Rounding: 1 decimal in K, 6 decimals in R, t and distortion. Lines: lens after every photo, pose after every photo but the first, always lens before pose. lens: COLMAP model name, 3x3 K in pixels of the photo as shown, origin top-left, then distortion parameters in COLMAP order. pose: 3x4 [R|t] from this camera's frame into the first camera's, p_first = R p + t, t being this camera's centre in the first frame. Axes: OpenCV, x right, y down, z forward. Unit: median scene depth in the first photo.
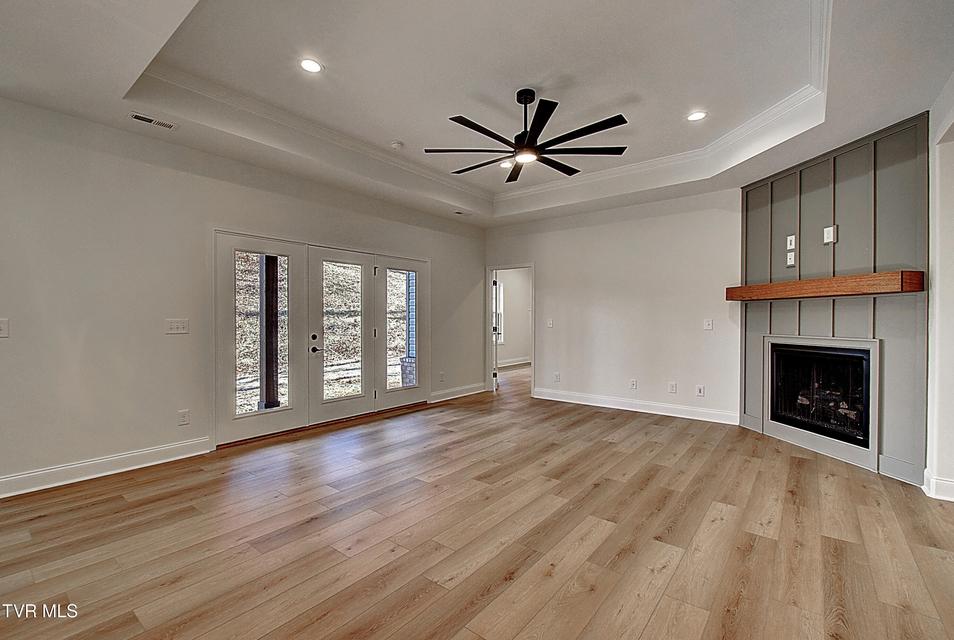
lens RADIAL K [[414.7, 0, 478.6], [0, 414.7, 319.5], [0, 0, 1]] dist [0.005681, 0.000574]
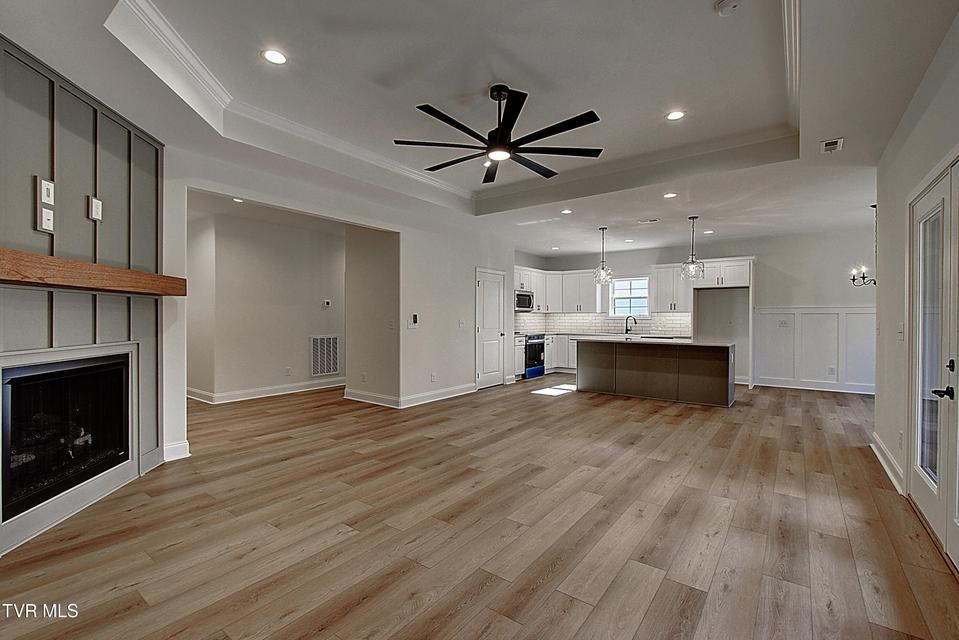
lens RADIAL K [[420.9, 0, 478.6], [0, 420.9, 319.0], [0, 0, 1]] dist [-0.000887, -0.000046]
pose [[-0.999787, -0.005311, -0.019962, 0.187629], [-0.005509, 0.999937, 0.009830, -0.016172], [0.019908, 0.009938, -0.999752, 2.065503]]
